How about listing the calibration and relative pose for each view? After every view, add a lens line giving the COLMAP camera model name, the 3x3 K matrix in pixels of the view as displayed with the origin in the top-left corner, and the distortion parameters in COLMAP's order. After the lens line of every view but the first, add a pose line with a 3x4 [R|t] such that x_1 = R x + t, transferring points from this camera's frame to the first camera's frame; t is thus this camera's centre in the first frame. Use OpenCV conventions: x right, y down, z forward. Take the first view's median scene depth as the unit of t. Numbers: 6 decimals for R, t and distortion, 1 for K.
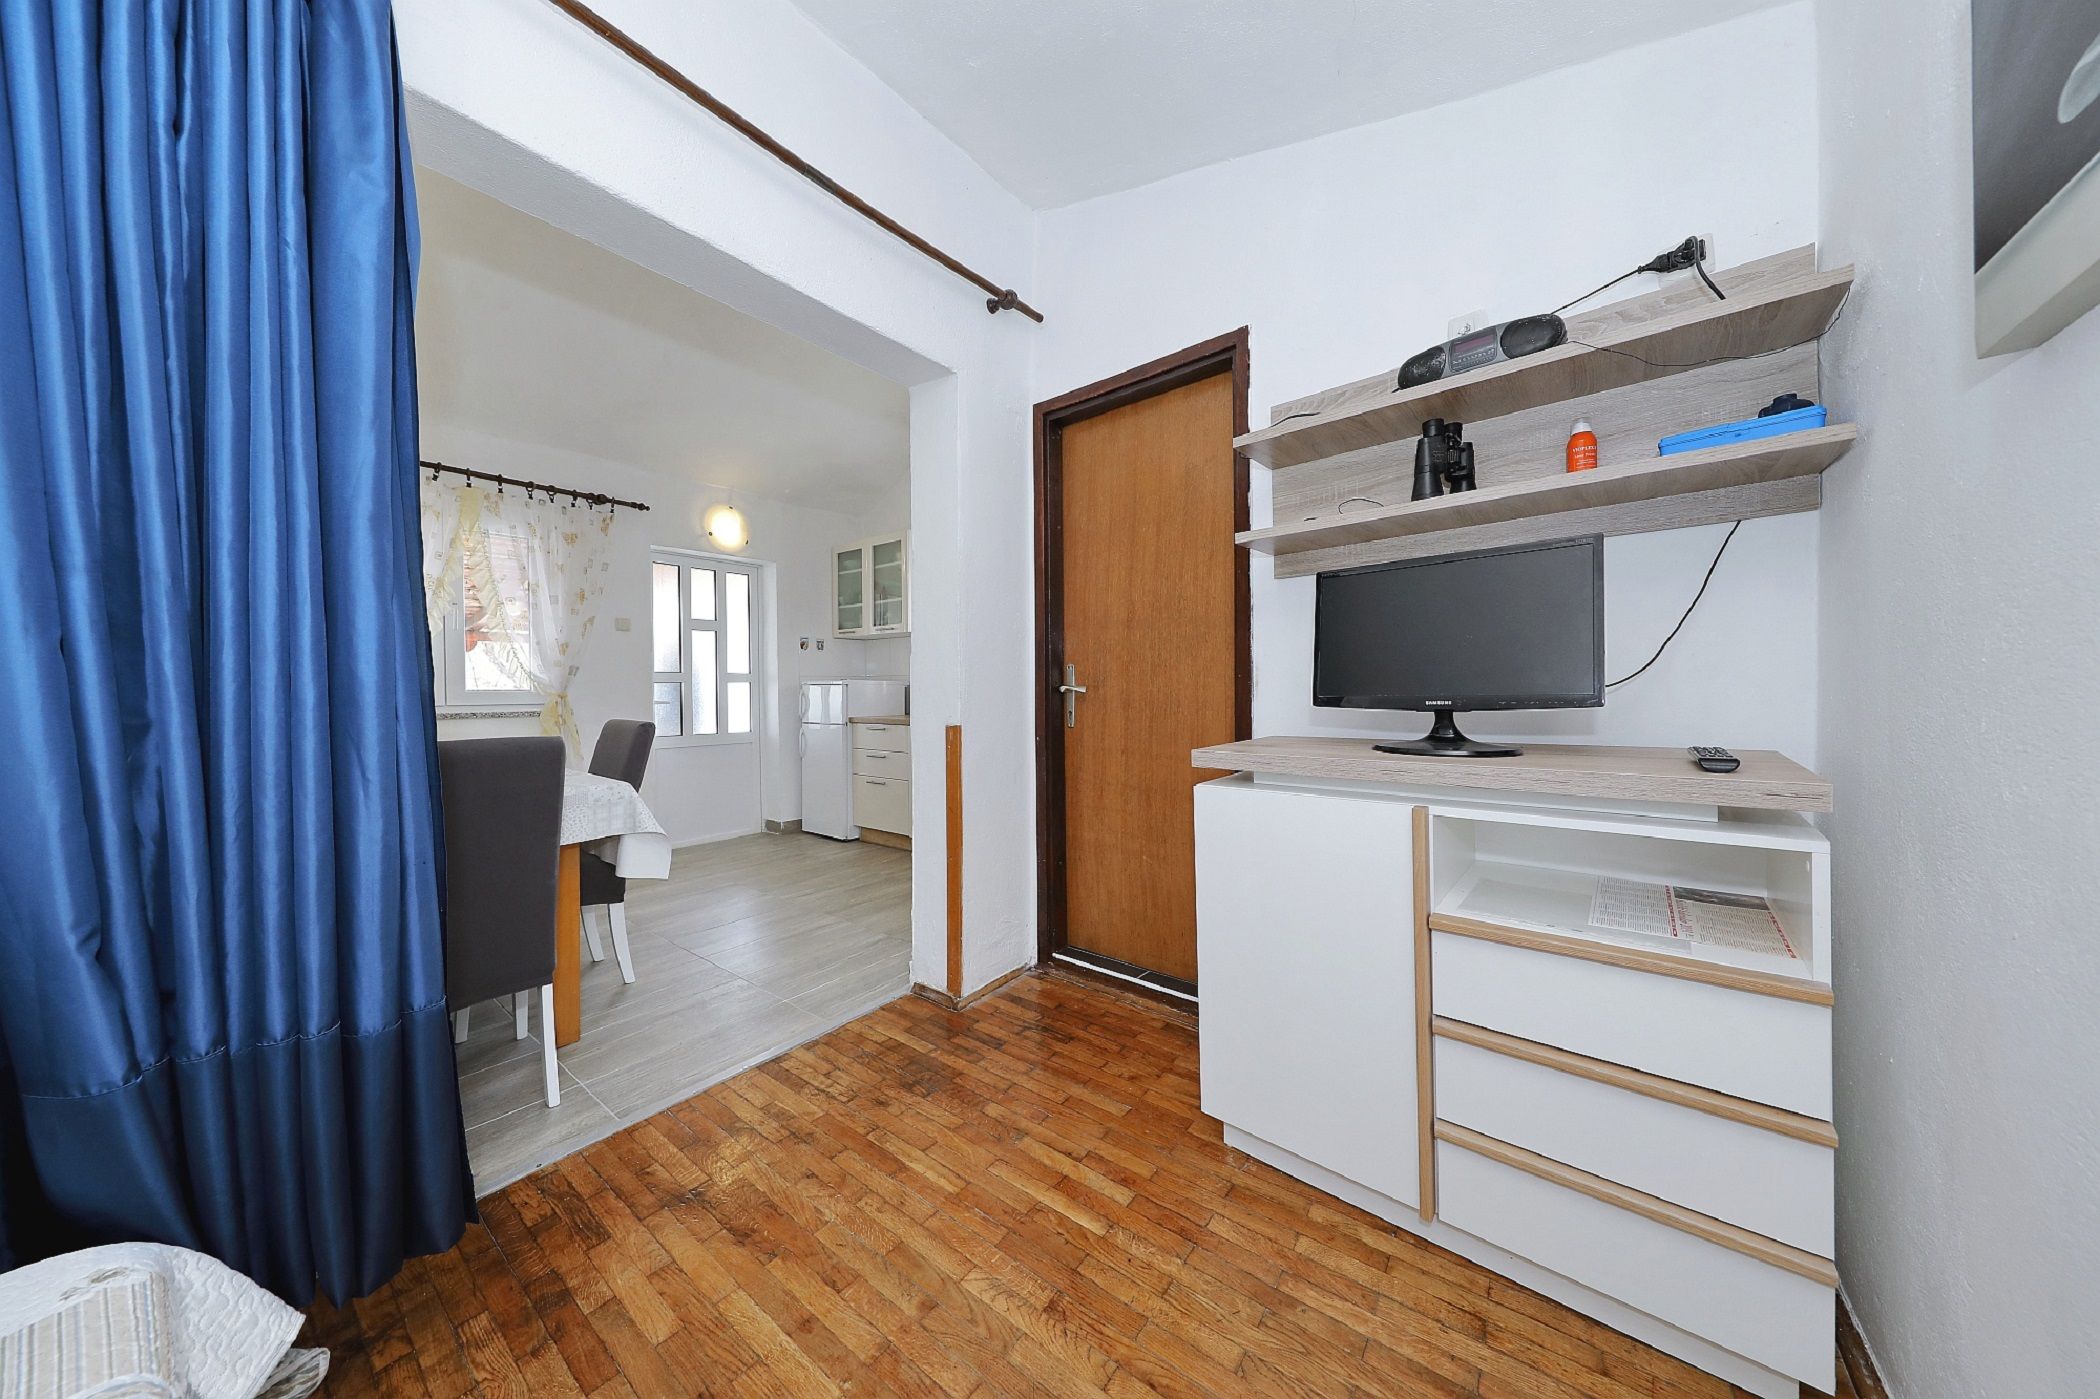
lens RADIAL K [[664.9, 0, 1056.0], [0, 664.9, 693.2], [0, 0, 1]] dist [-0.000067, -0.000181]
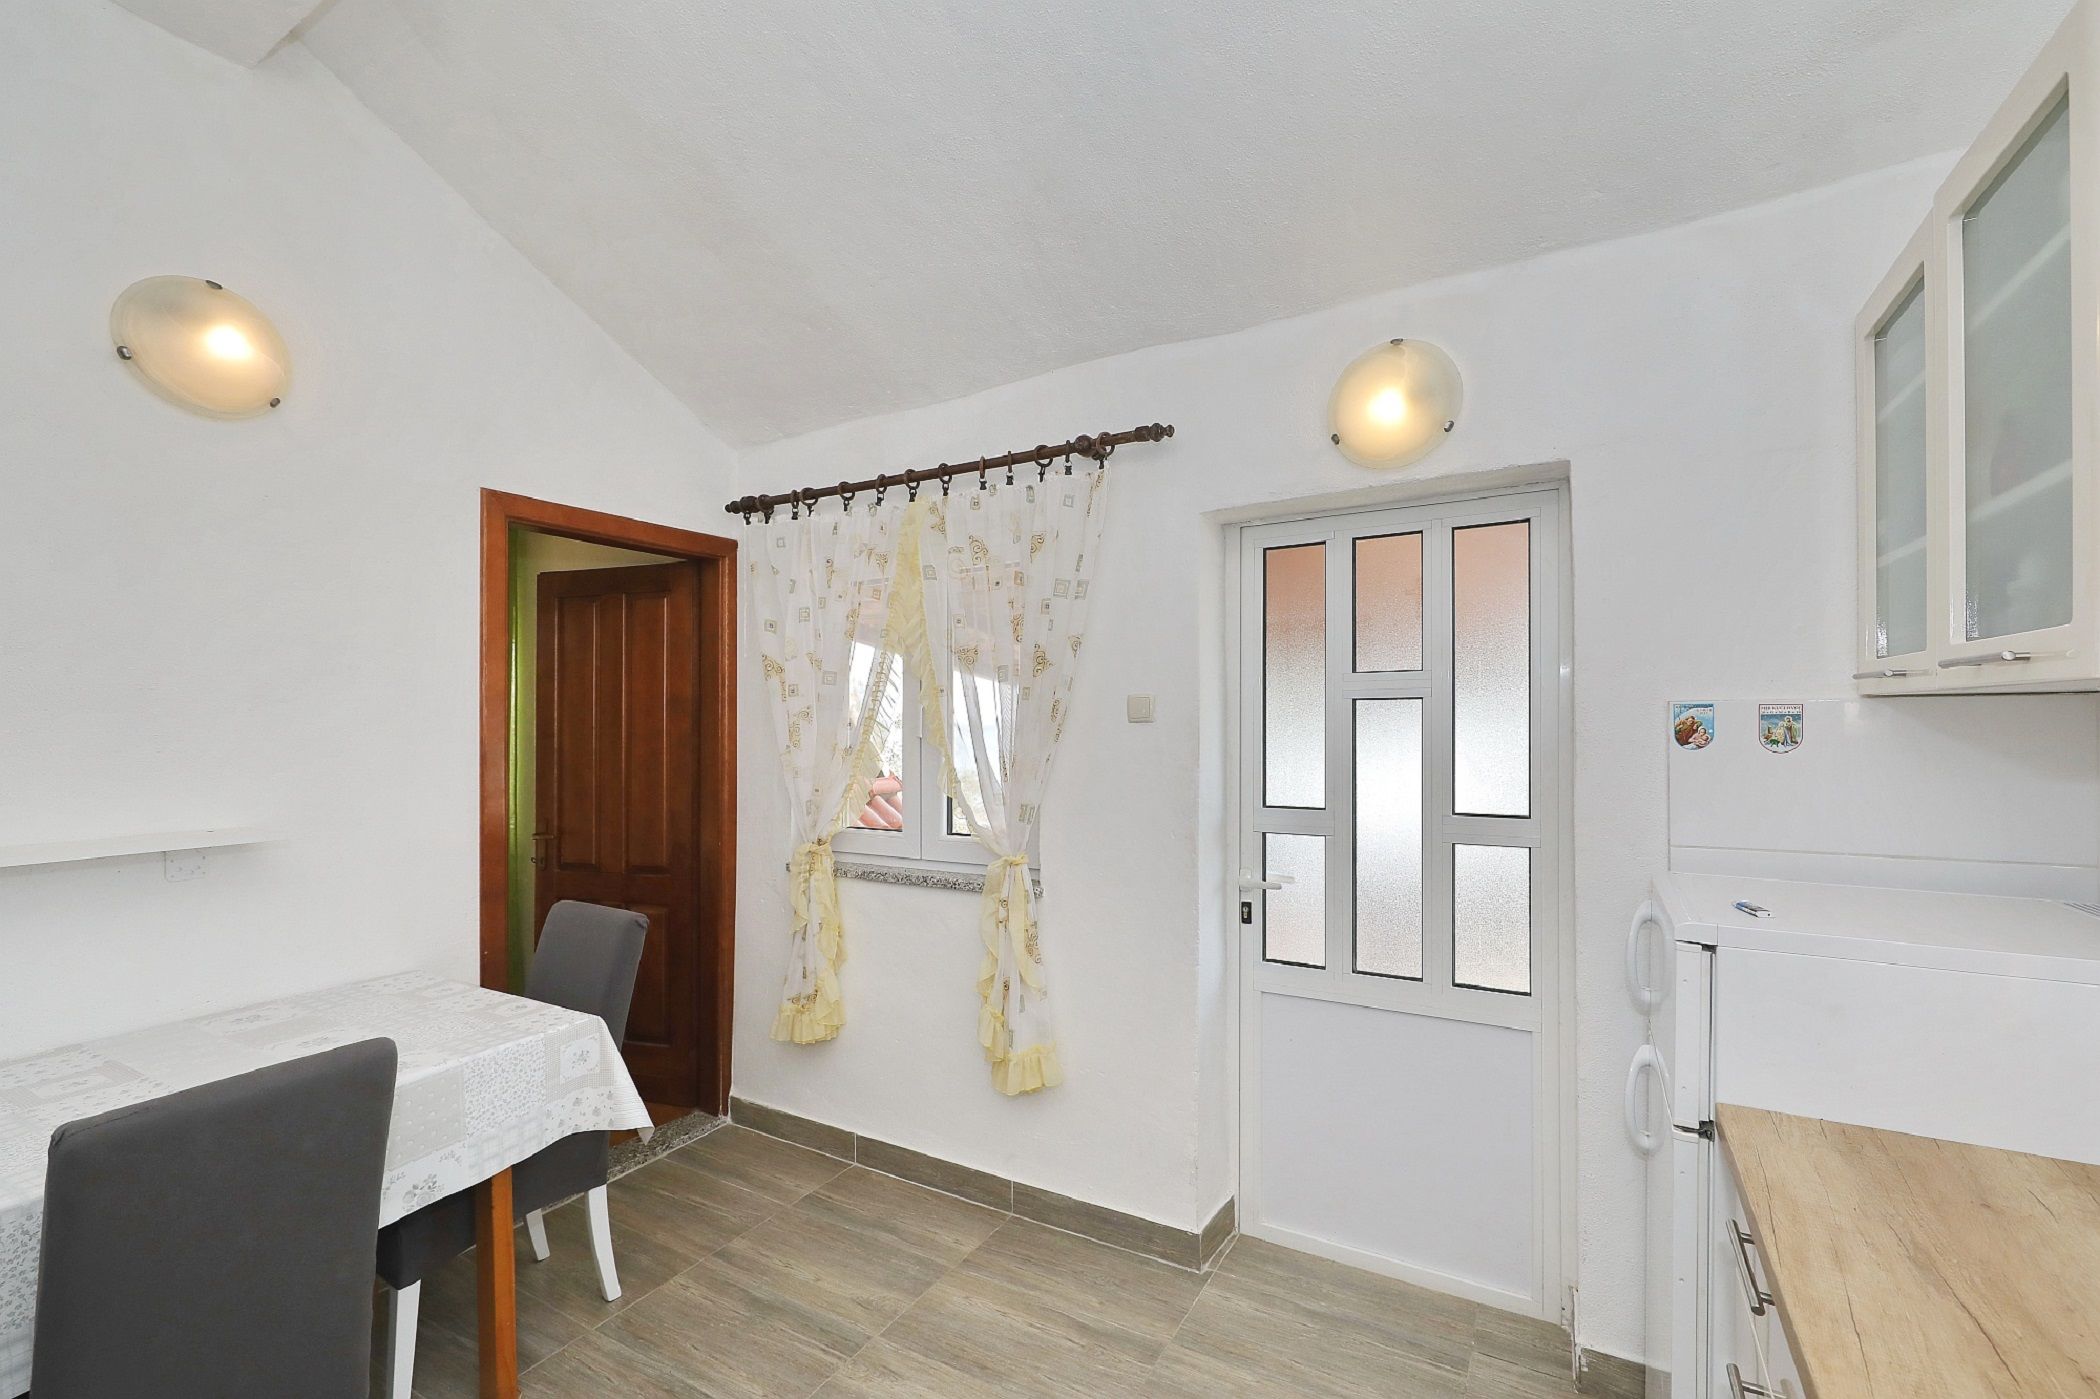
lens RADIAL K [[887.3, 0, 1051.7], [0, 887.3, 710.2], [0, 0, 1]] dist [0.002727, 0.000126]
pose [[0.116716, -0.009587, -0.993119, -0.057033], [0.000548, 0.999954, -0.009588, -0.083613], [0.993165, 0.000575, 0.116716, 0.754643]]
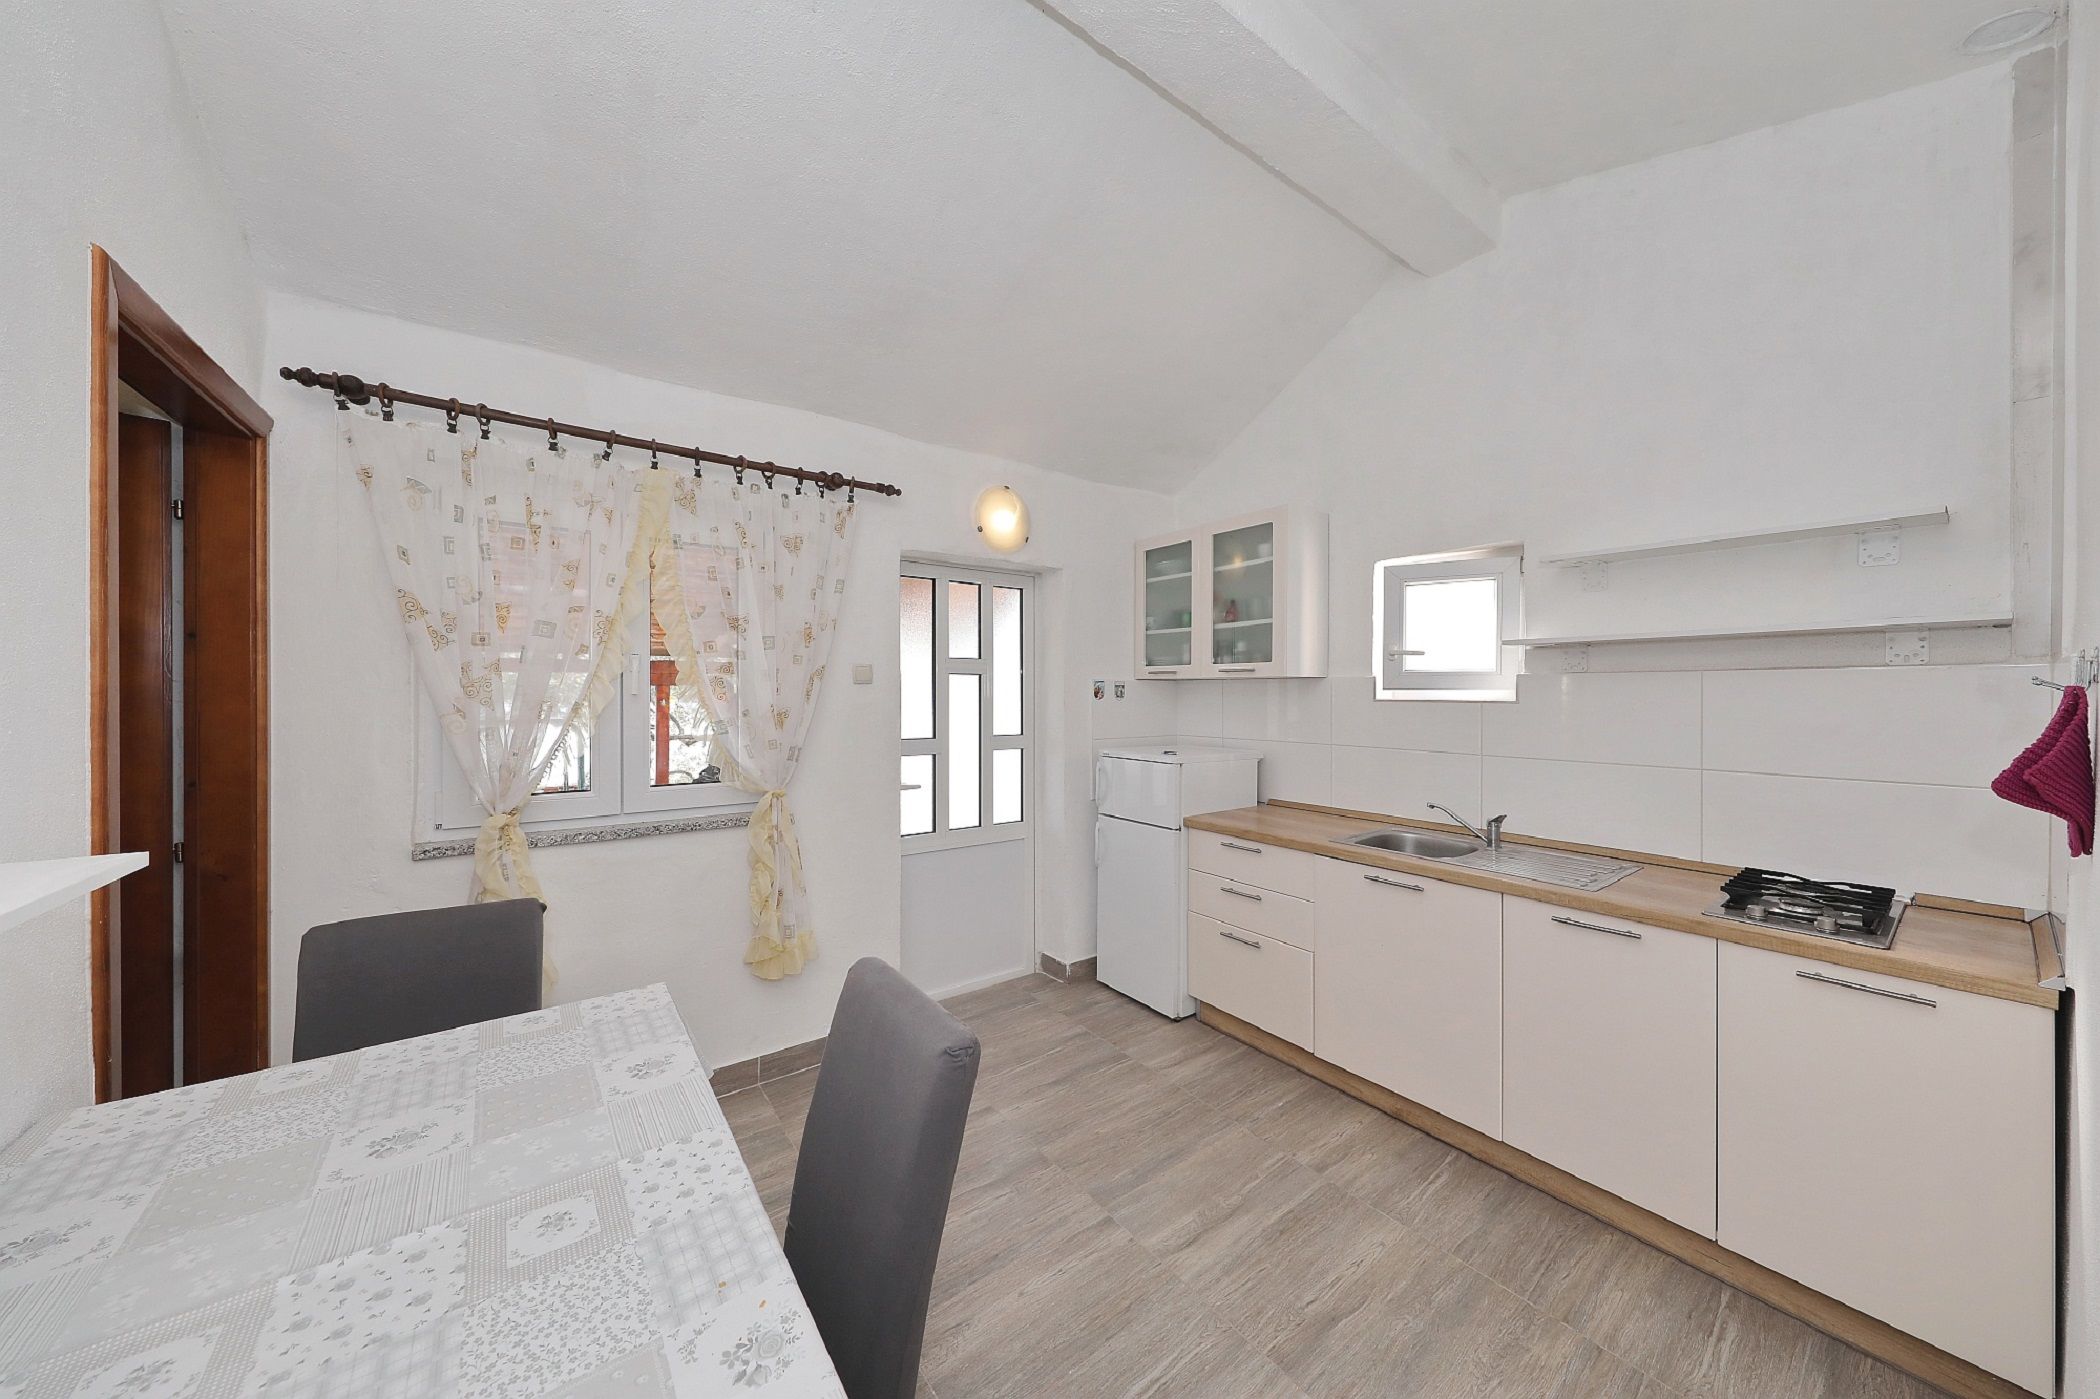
lens RADIAL K [[703.4, 0, 1053.8], [0, 703.4, 684.5], [0, 0, 1]] dist [0.003482, -0.000624]
pose [[0.960489, 0.004648, -0.278280, -0.246140], [-0.009704, 0.999812, -0.016794, -0.072900], [0.278149, 0.018831, 0.960353, 0.344960]]
